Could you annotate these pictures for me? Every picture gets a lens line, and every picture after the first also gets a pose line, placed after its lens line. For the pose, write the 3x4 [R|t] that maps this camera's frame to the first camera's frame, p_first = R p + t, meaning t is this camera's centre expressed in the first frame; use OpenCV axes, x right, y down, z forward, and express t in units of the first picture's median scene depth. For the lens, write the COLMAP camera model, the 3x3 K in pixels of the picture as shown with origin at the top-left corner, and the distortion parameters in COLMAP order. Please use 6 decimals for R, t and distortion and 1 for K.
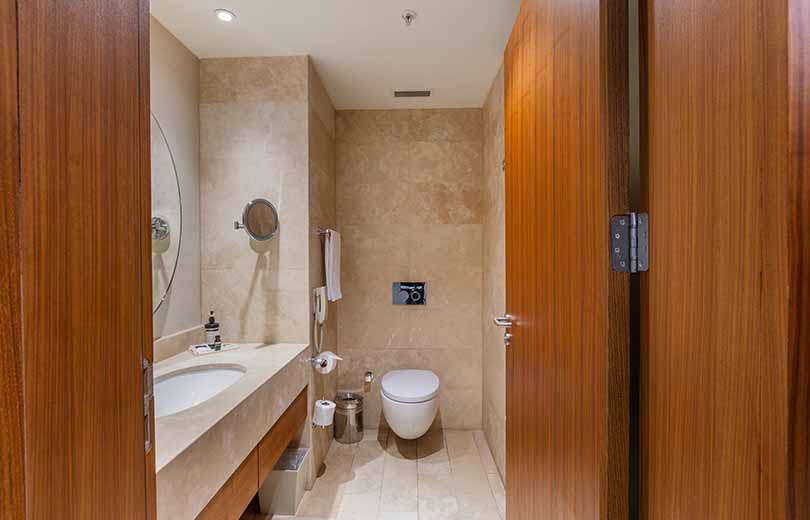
lens RADIAL K [[371.1, 0, 403.3], [0, 371.1, 262.0], [0, 0, 1]] dist [-0.010610, 0.003422]
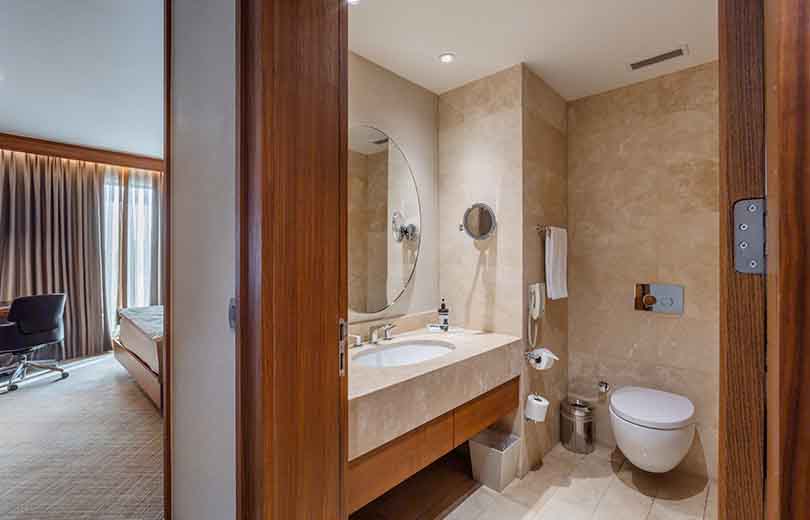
lens RADIAL K [[371.1, 0, 399.3], [0, 371.1, 255.7], [0, 0, 1]] dist [-0.010610, 0.003422]
pose [[0.737110, 0.000420, -0.675772, 0.186416], [-0.008919, 0.999919, -0.009107, 0.003019], [0.675714, 0.012740, 0.737054, -0.003363]]
